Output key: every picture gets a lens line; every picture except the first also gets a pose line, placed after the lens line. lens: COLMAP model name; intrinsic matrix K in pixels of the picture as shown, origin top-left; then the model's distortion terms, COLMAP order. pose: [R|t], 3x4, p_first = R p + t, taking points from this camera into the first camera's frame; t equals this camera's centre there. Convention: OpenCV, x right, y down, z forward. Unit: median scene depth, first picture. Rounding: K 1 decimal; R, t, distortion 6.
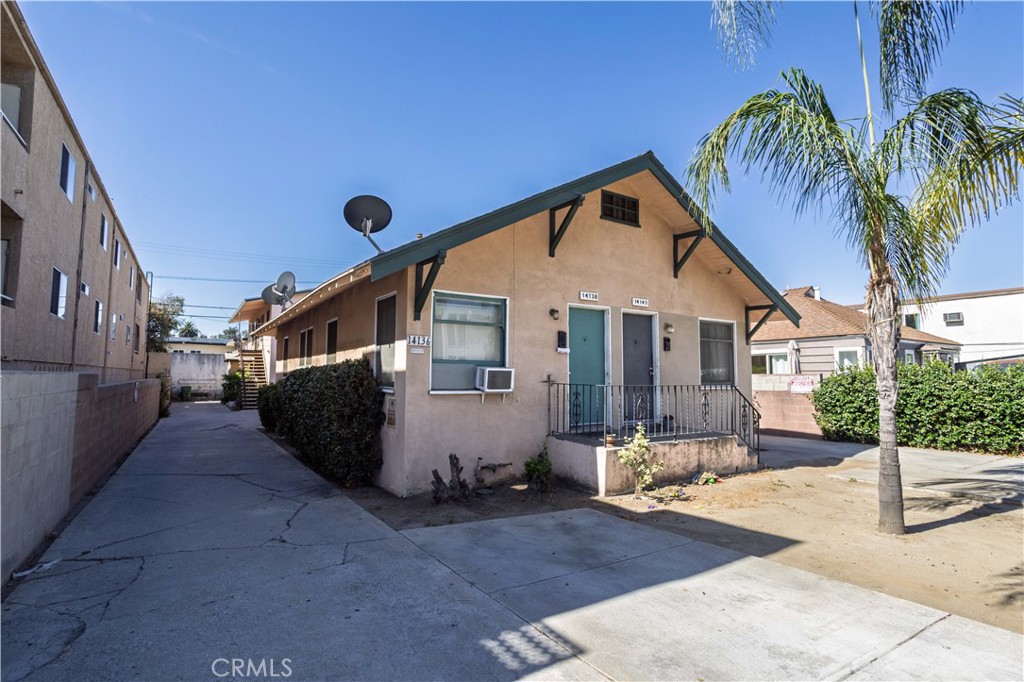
lens RADIAL K [[508.2, 0, 512.0], [0, 508.2, 341.0], [0, 0, 1]] dist [-0.065527, 0.036878]
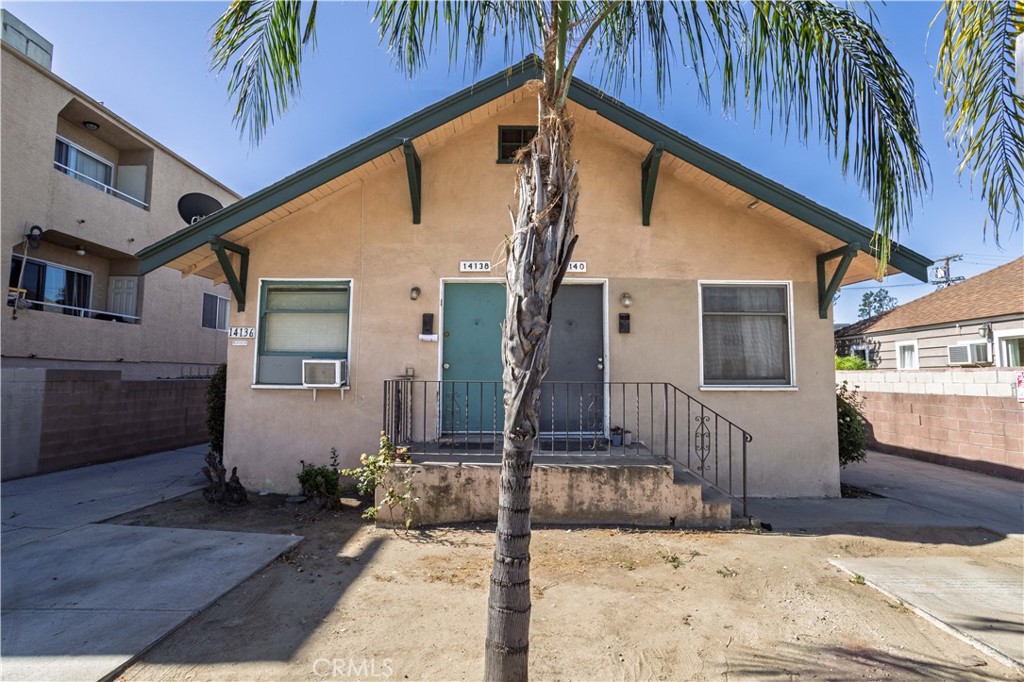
lens RADIAL K [[508.2, 0, 512.0], [0, 508.2, 341.0], [0, 0, 1]] dist [-0.065527, 0.036878]
pose [[0.844274, -0.037053, -0.534630, 0.638173], [0.036971, 0.999257, -0.010871, 0.037386], [0.534635, -0.010588, 0.845017, 0.394089]]
